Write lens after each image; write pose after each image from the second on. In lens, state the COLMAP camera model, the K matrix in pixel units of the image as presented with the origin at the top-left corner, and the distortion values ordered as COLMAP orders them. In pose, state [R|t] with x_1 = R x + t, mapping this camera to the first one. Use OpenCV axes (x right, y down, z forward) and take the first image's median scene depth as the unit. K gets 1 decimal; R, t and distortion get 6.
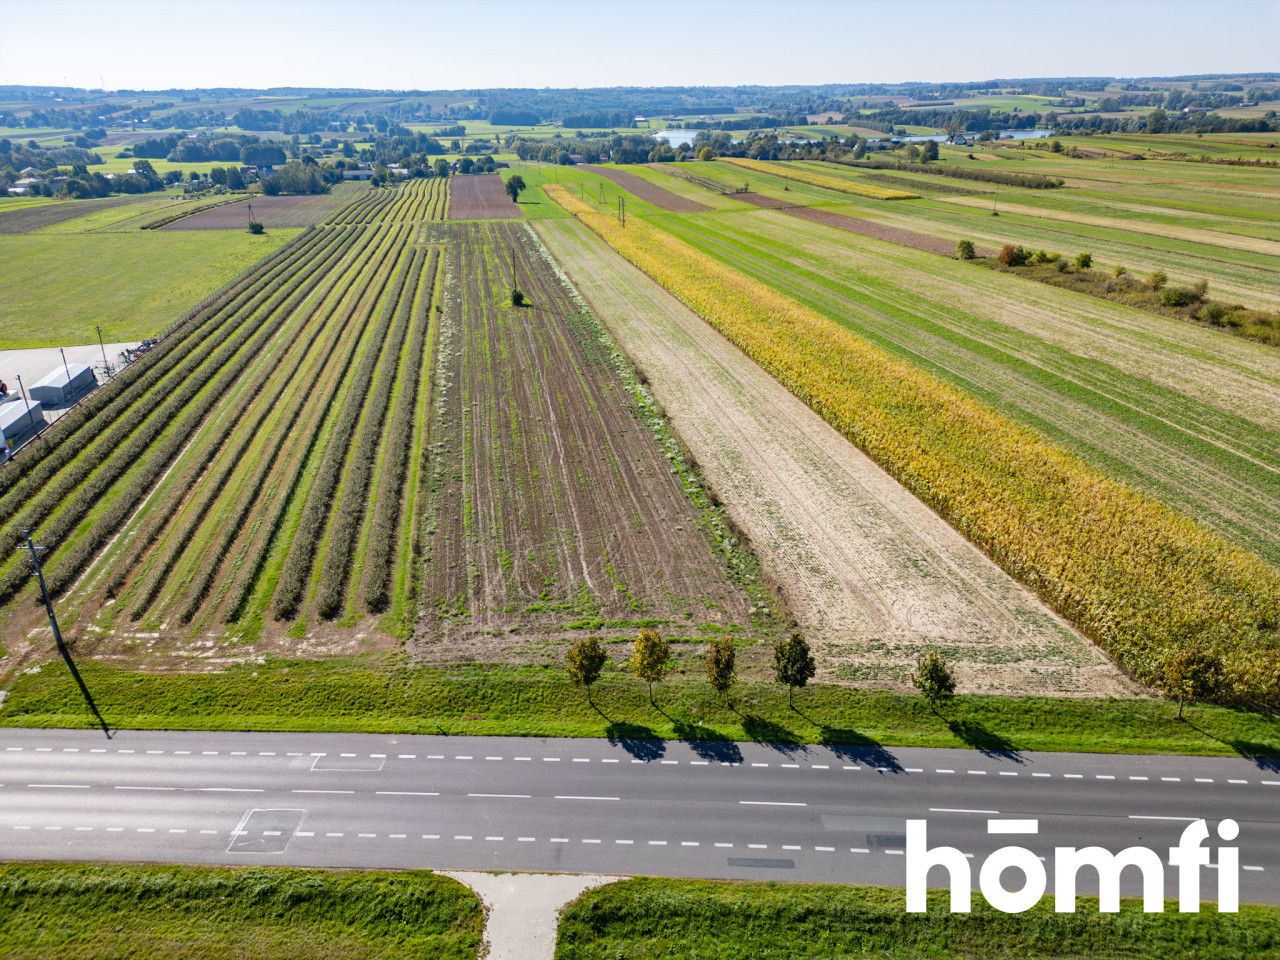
lens RADIAL K [[889.9, 0, 638.3], [0, 889.9, 482.8], [0, 0, 1]] dist [0.079799, -0.074572]
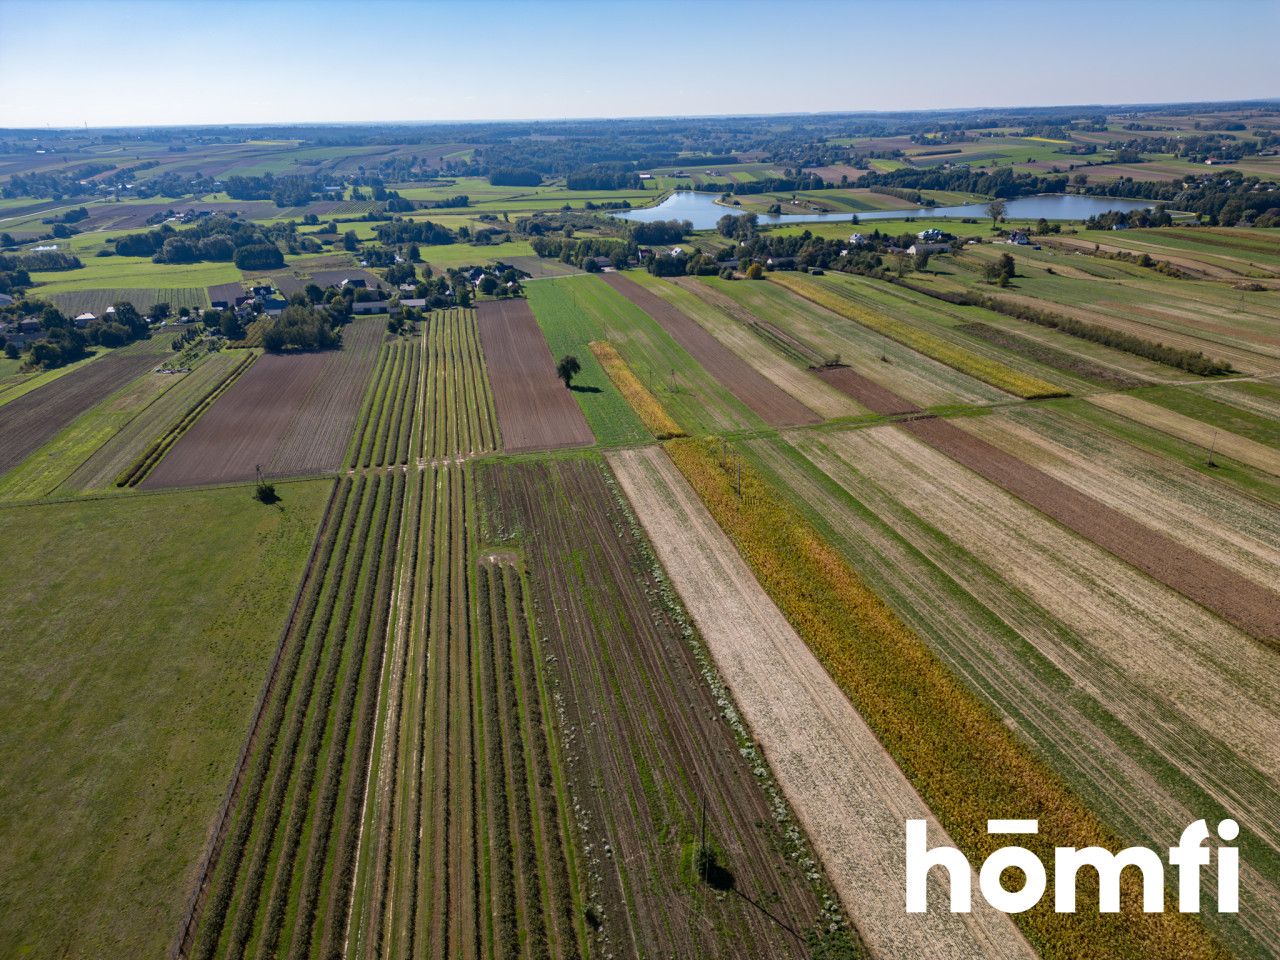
lens RADIAL K [[889.9, 0, 638.3], [0, 889.9, 482.8], [0, 0, 1]] dist [0.079799, -0.074572]
pose [[0.999815, -0.015540, 0.011332, -0.095131], [0.015800, 0.999606, -0.023215, -0.233105], [-0.010967, 0.023390, 0.999666, 0.188851]]
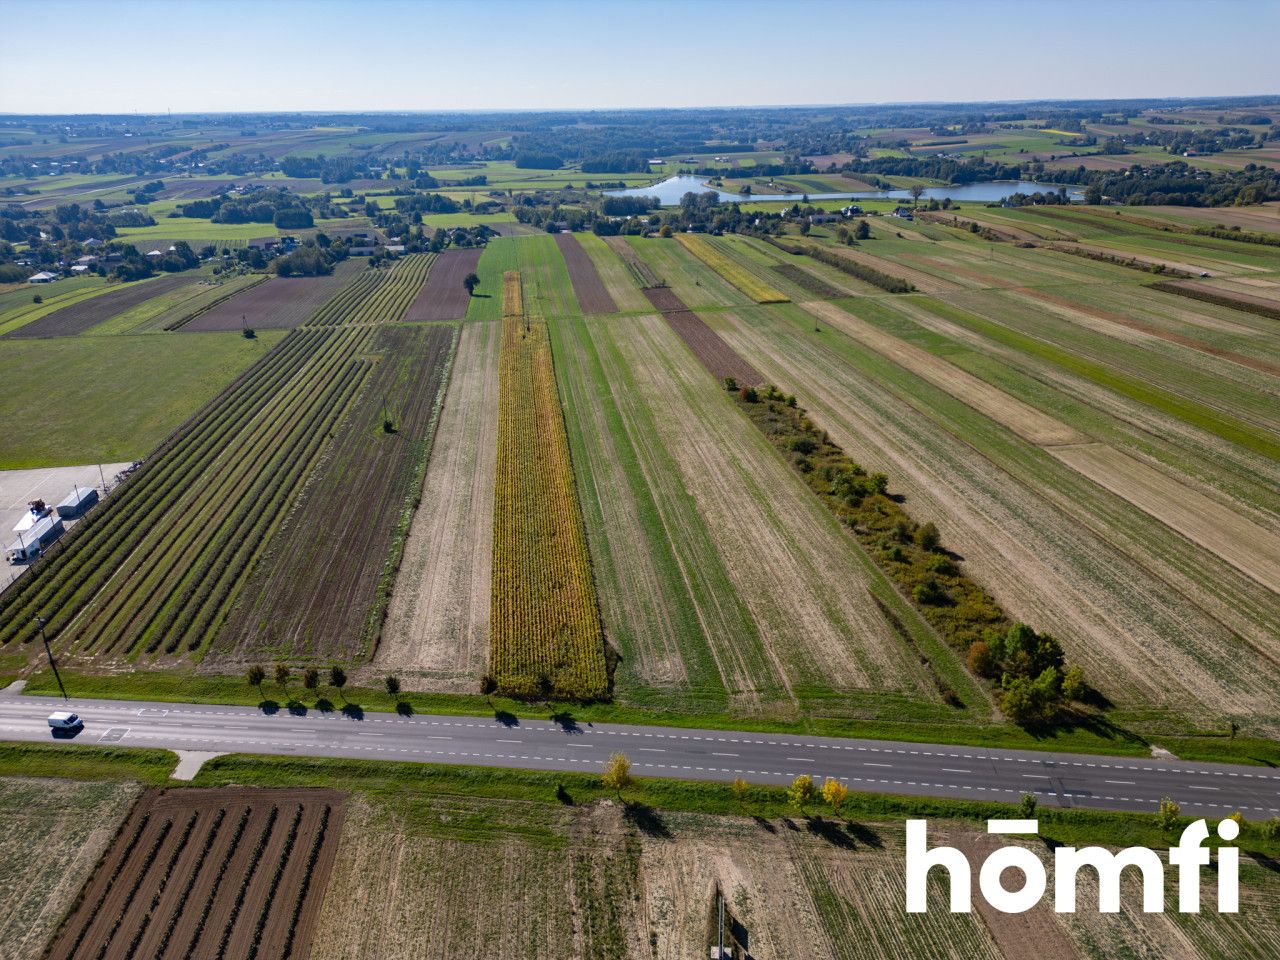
lens RADIAL K [[889.9, 0, 638.3], [0, 889.9, 482.8], [0, 0, 1]] dist [0.079799, -0.074572]
pose [[0.998535, 0.018053, -0.051011, 0.181895], [-0.018757, 0.999735, -0.013354, -0.051447], [0.050757, 0.014291, 0.998609, -0.233356]]
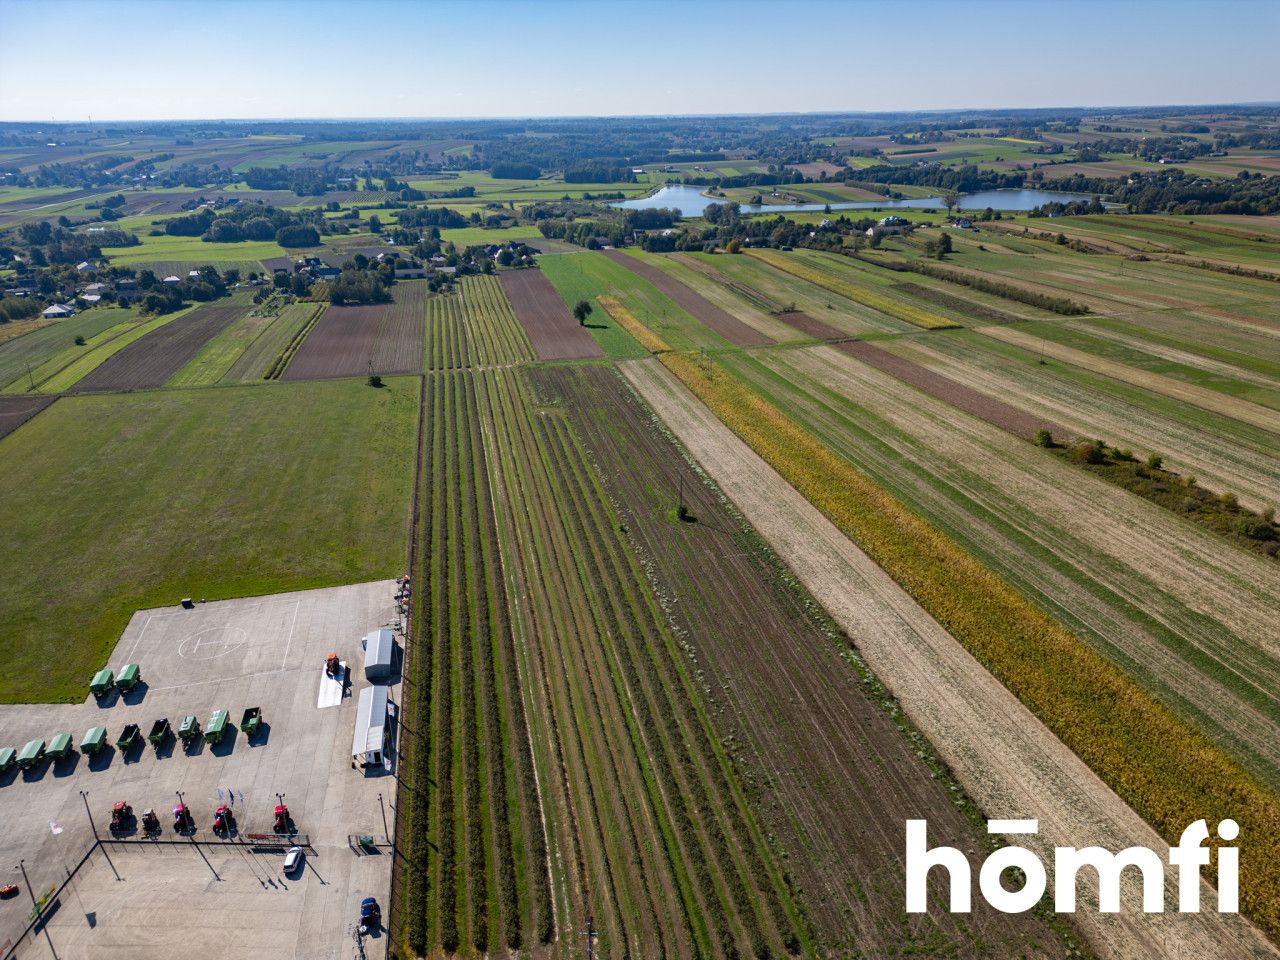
lens RADIAL K [[889.9, 0, 638.3], [0, 889.9, 482.8], [0, 0, 1]] dist [0.079799, -0.074572]
pose [[0.999653, -0.012672, 0.023109, -0.112688], [0.013174, 0.999678, -0.021692, -0.113038], [-0.022827, 0.021989, 0.999498, -0.084897]]
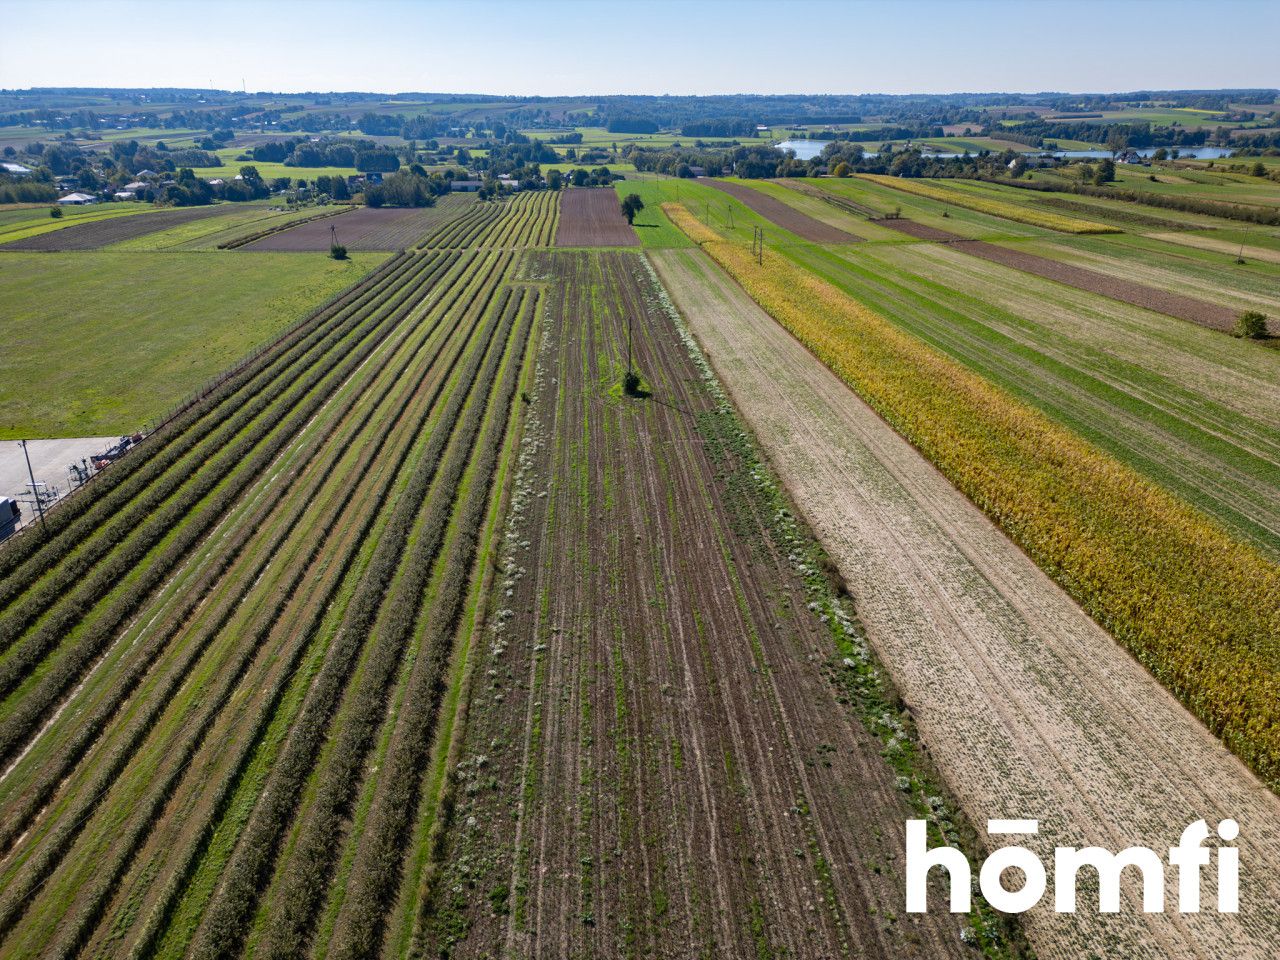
lens RADIAL K [[889.9, 0, 638.3], [0, 889.9, 482.8], [0, 0, 1]] dist [0.079799, -0.074572]
pose [[0.992724, 0.057924, -0.105563, -0.024595], [-0.058635, 0.998273, -0.003641, -0.062691], [0.105170, 0.009804, 0.994406, 0.141362]]
